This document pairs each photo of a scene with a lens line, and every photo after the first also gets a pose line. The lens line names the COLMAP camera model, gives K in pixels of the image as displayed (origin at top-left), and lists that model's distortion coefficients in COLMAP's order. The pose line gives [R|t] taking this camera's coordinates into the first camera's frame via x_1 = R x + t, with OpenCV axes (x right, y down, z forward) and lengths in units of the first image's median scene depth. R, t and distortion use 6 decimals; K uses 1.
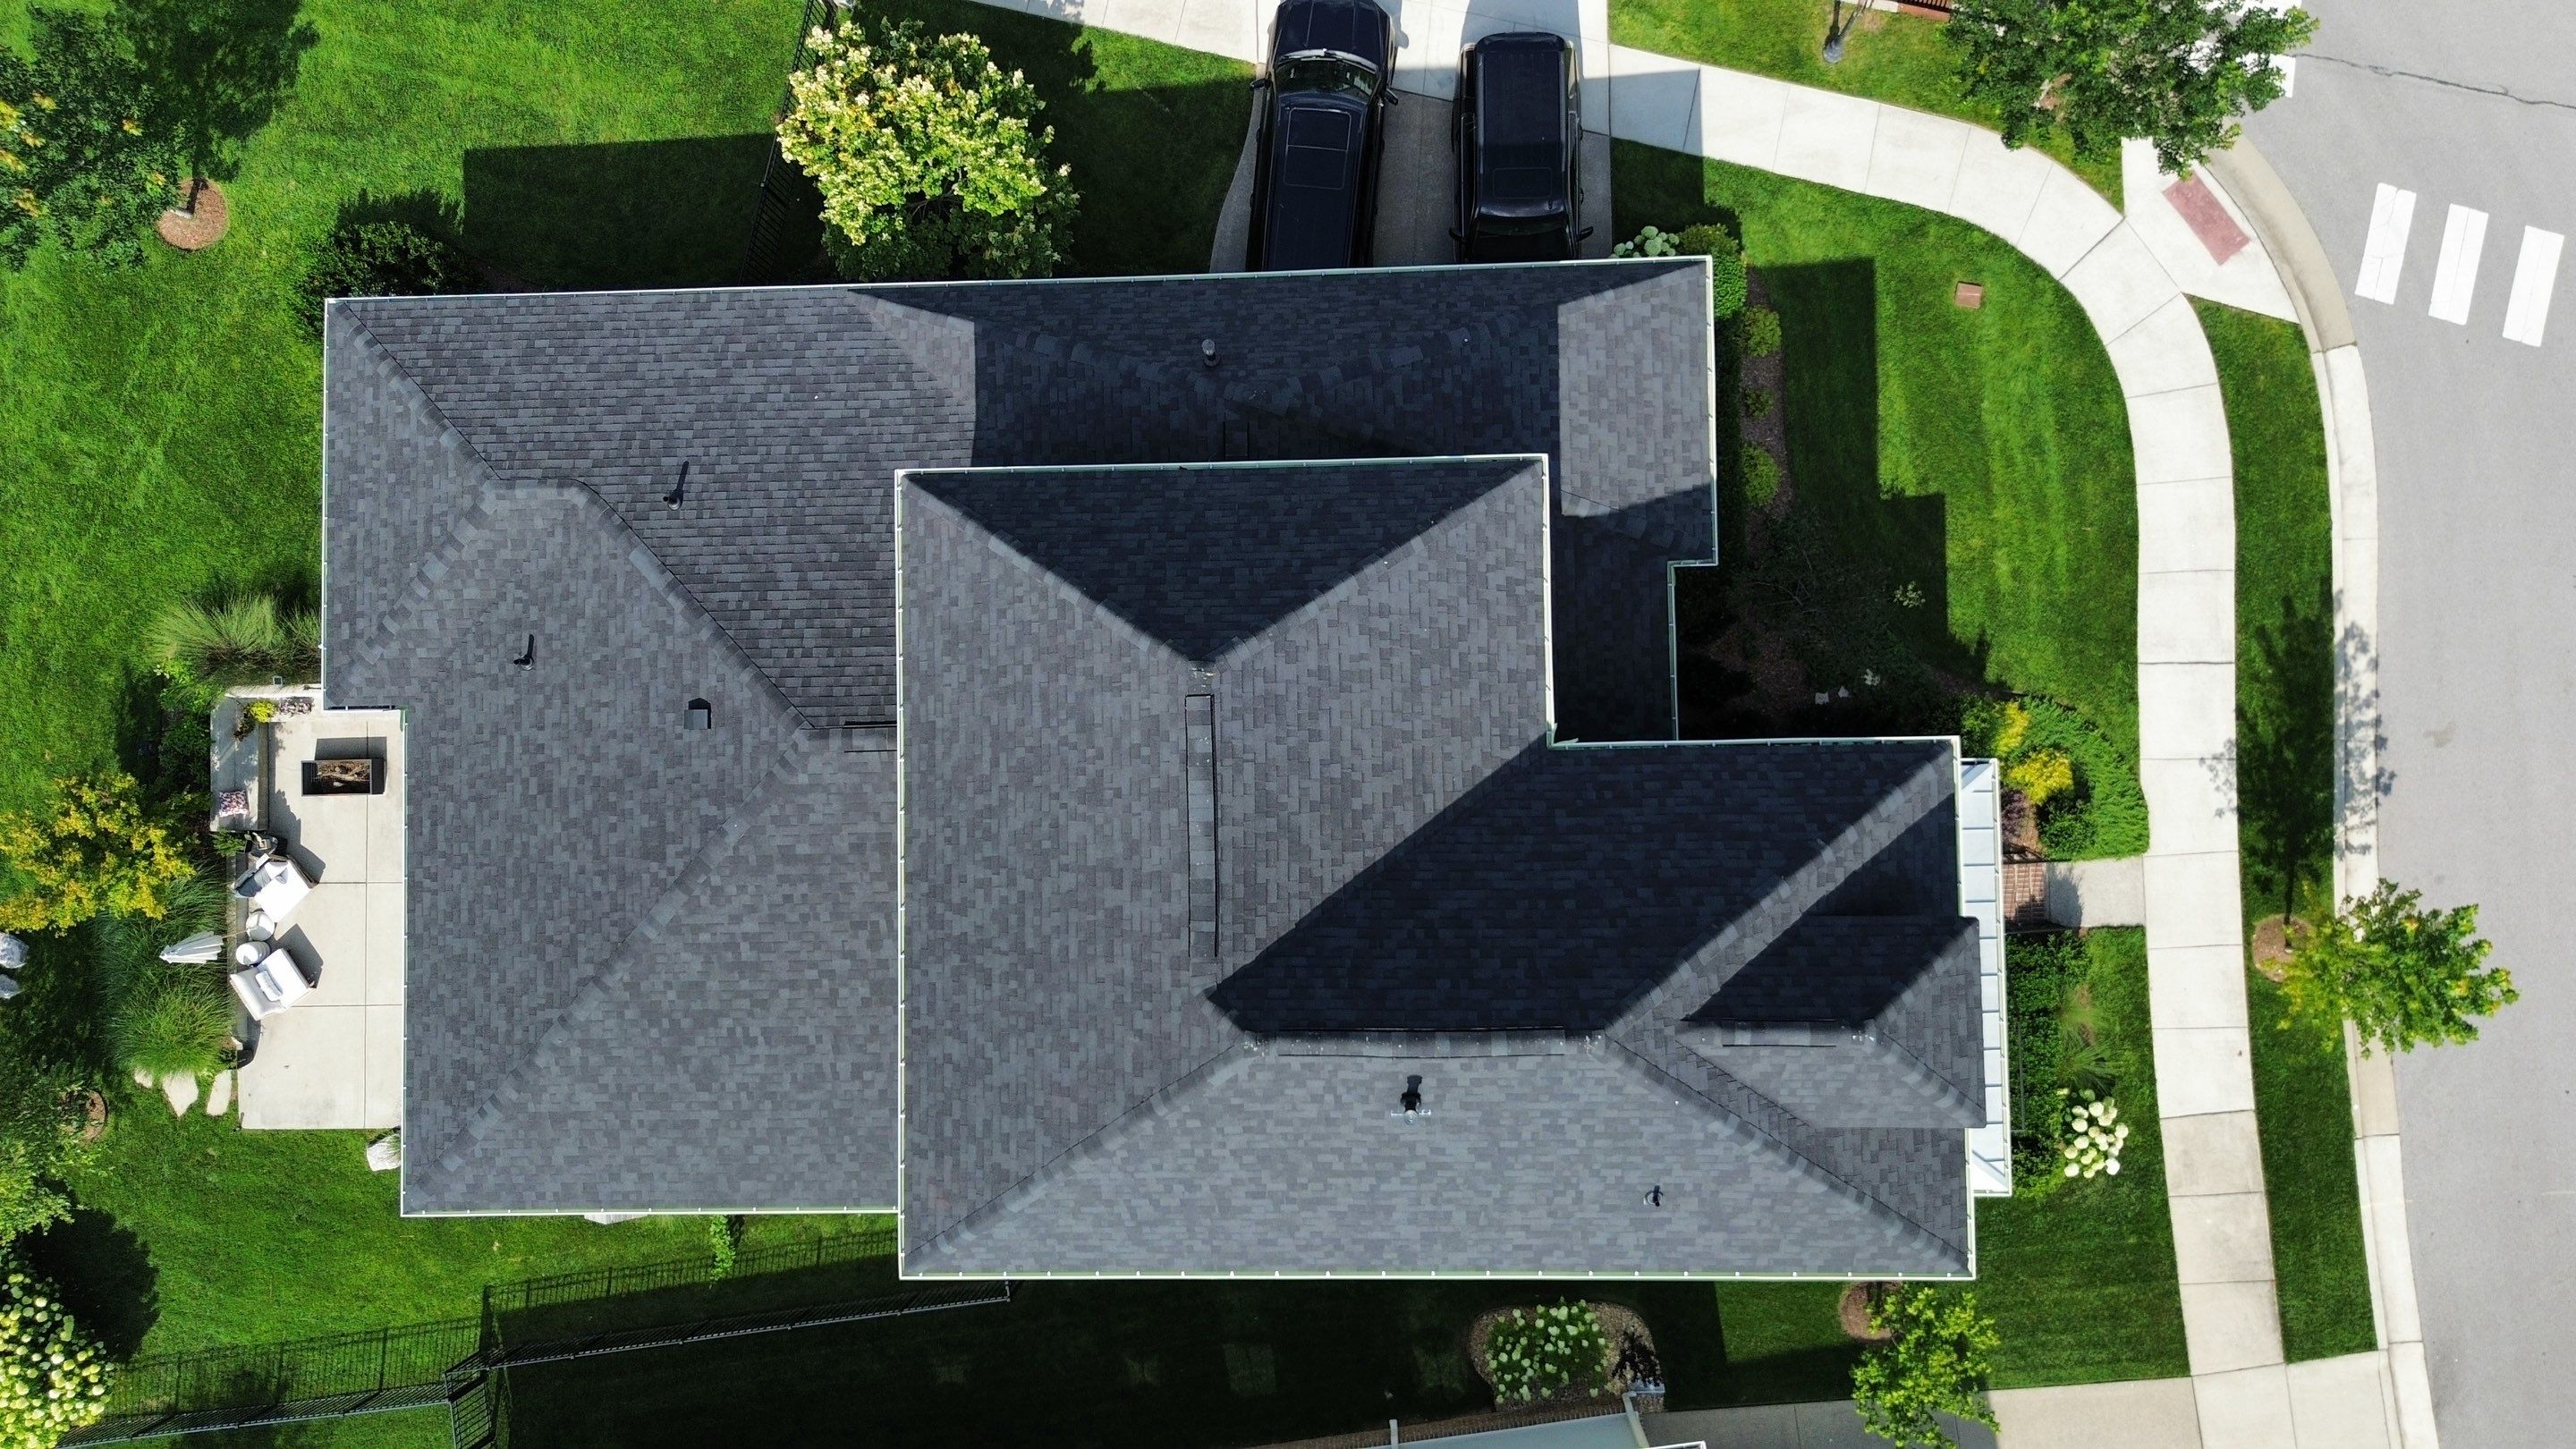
lens RADIAL K [[1842.6, 0, 1288.2], [0, 1842.6, 723.8], [0, 0, 1]] dist [0.059260, -0.045914]
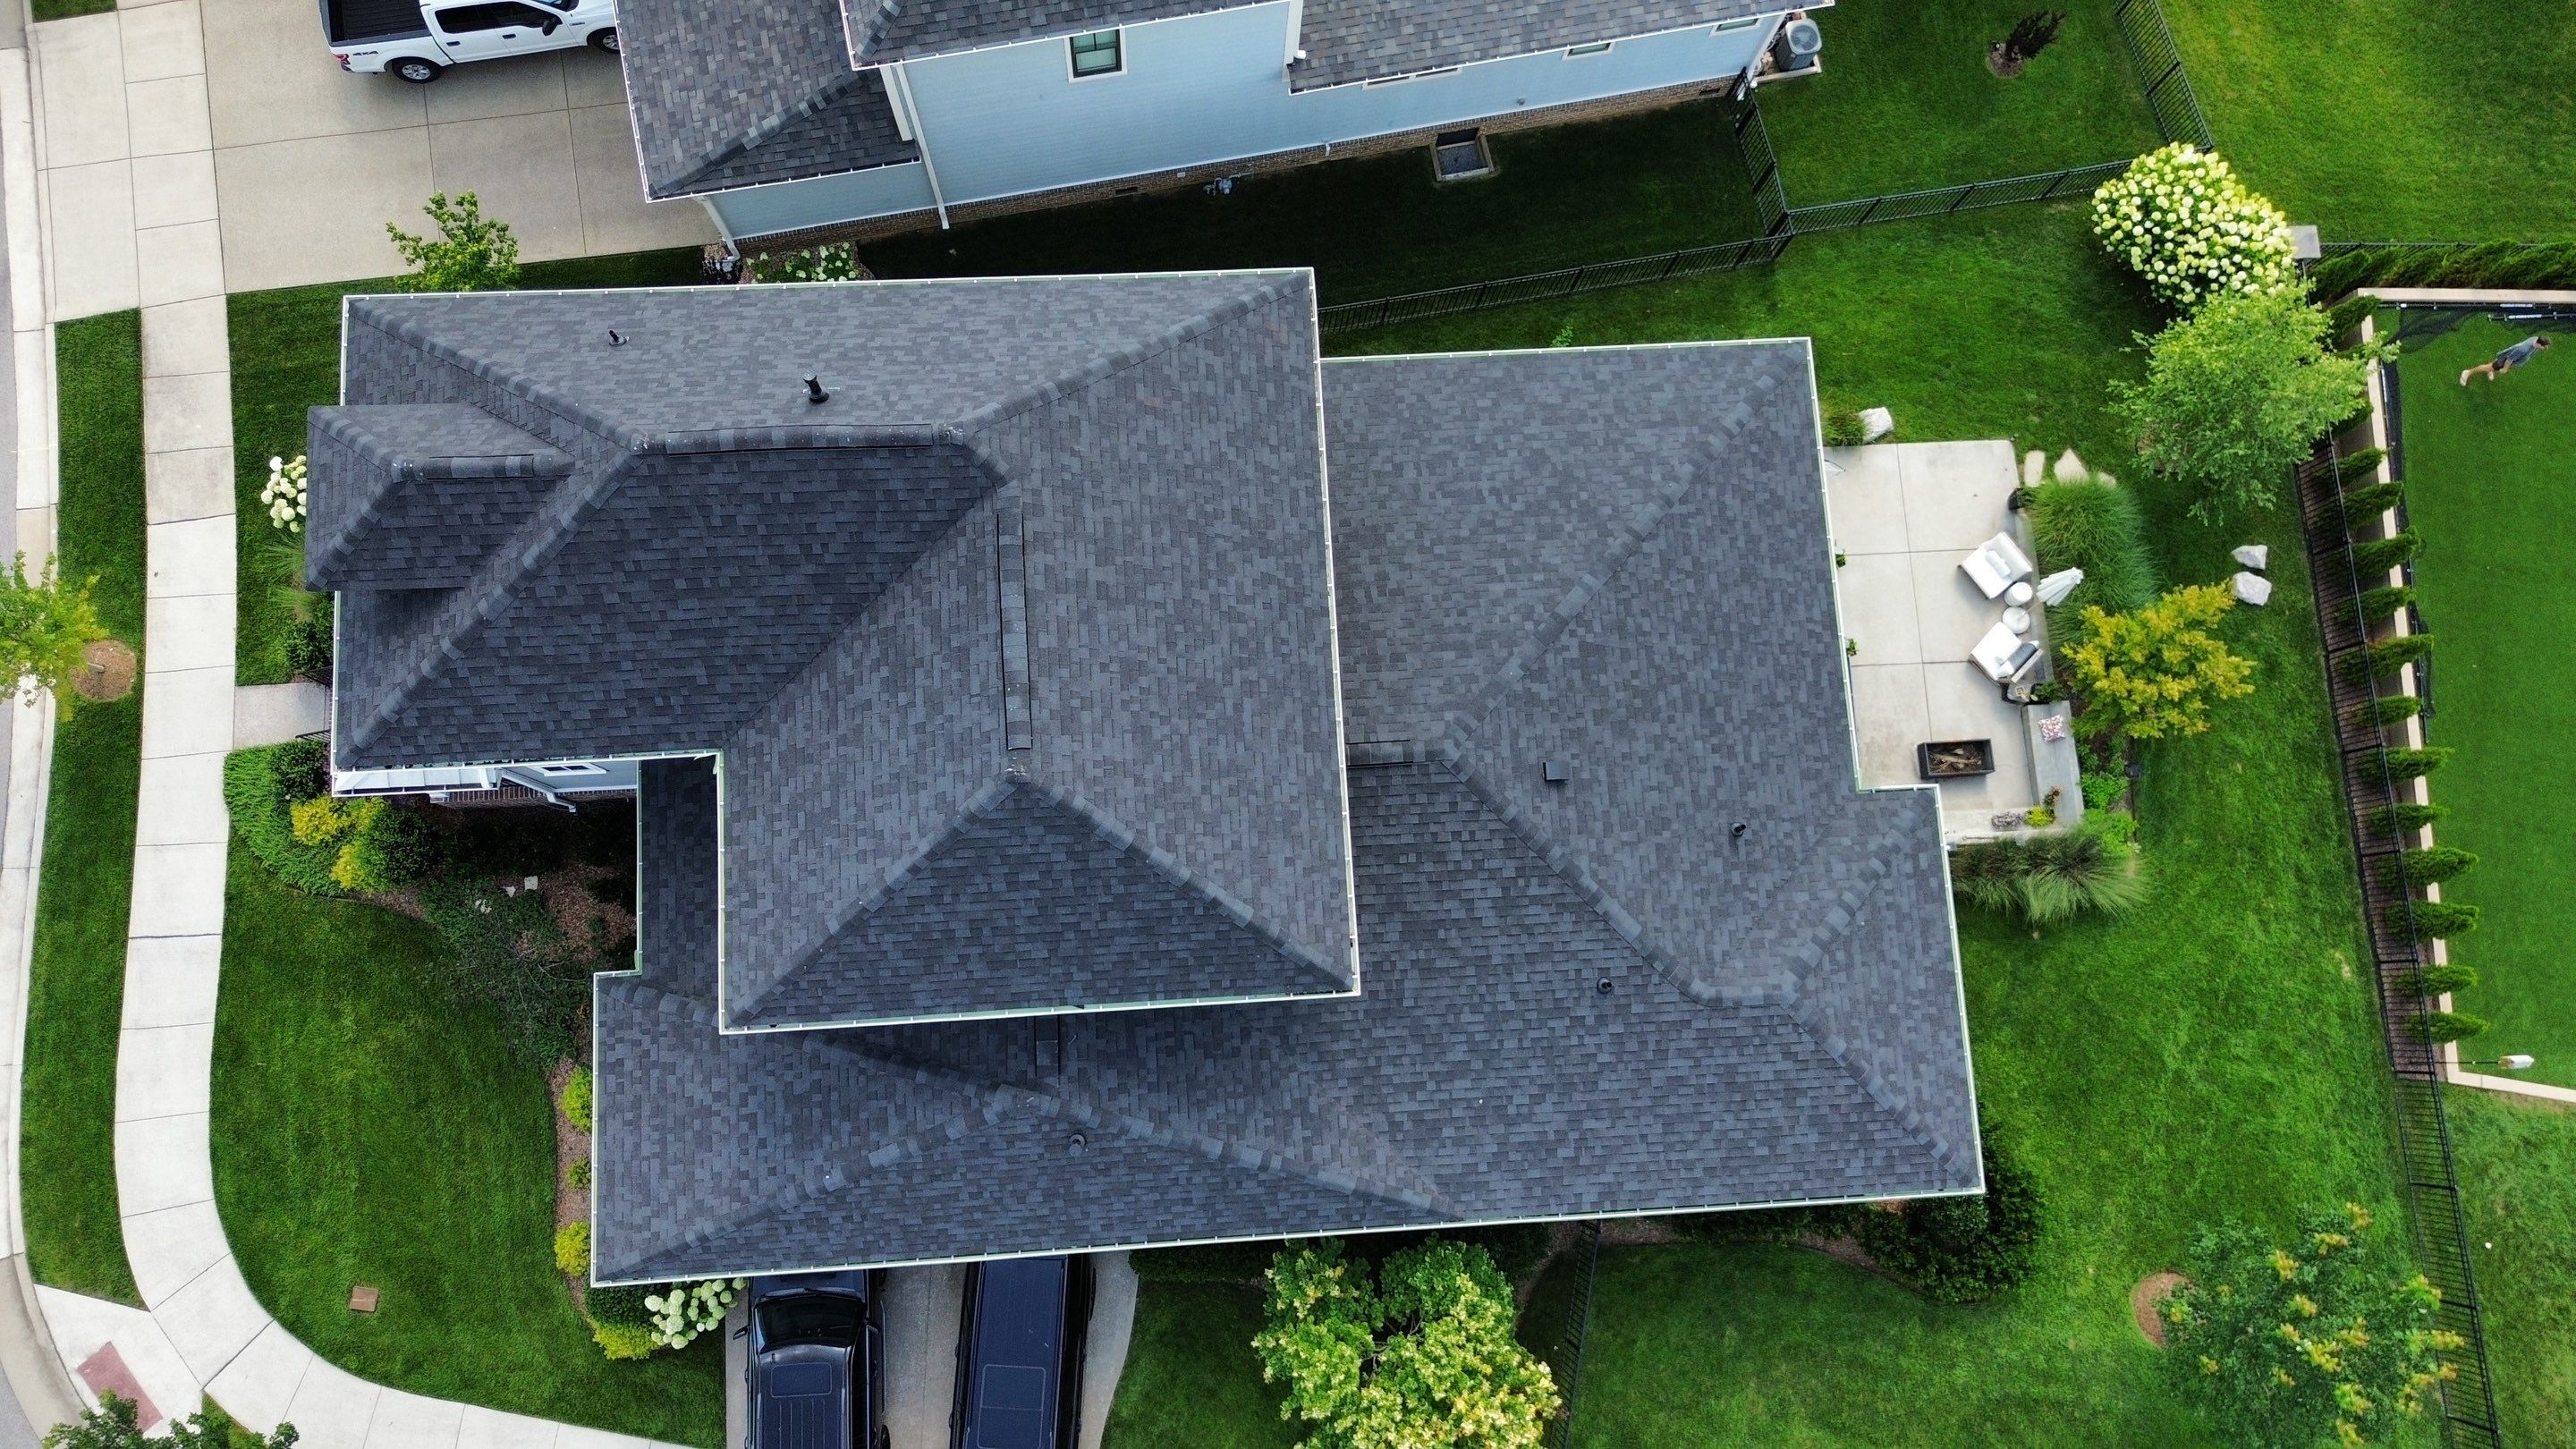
lens RADIAL K [[1842.6, 0, 1291.8], [0, 1842.6, 700.0], [0, 0, 1]] dist [0.059260, -0.045914]
pose [[-0.999002, 0.044666, -0.000350, -0.142179], [-0.043765, -0.977209, 0.207718, -0.148119], [0.008936, 0.207526, 0.978189, -0.036000]]
